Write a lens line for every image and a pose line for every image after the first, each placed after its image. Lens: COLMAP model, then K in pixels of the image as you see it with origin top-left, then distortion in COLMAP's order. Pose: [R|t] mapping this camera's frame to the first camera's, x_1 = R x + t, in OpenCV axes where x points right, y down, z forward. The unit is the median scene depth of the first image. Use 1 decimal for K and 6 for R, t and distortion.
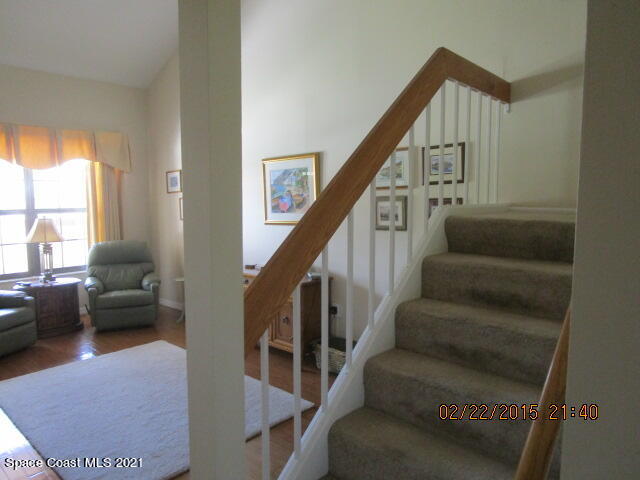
lens RADIAL K [[453.2, 0, 320.0], [0, 453.2, 240.0], [0, 0, 1]] dist [-0.031383, 0.009456]
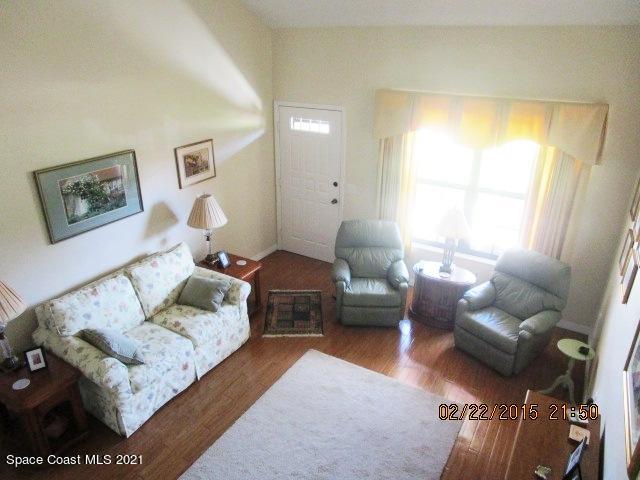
lens RADIAL K [[453.2, 0, 320.0], [0, 453.2, 240.0], [0, 0, 1]] dist [-0.031383, 0.009456]
pose [[0.184707, 0.396083, -0.899445, 0.196582], [-0.090244, 0.918161, 0.385793, -0.321813], [0.978642, 0.009911, 0.205335, 0.537491]]
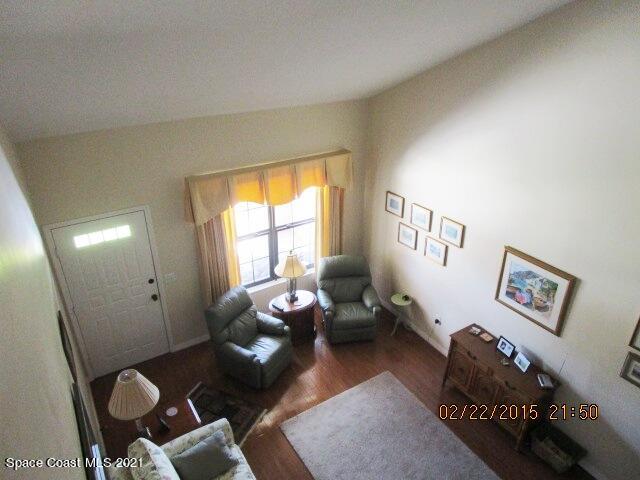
lens RADIAL K [[453.2, 0, 320.0], [0, 453.2, 240.0], [0, 0, 1]] dist [-0.031383, 0.009456]
pose [[0.961577, 0.137147, -0.237825, -0.269541], [-0.035351, 0.920924, 0.388136, -0.532620], [0.272250, -0.364815, 0.890387, -0.004591]]
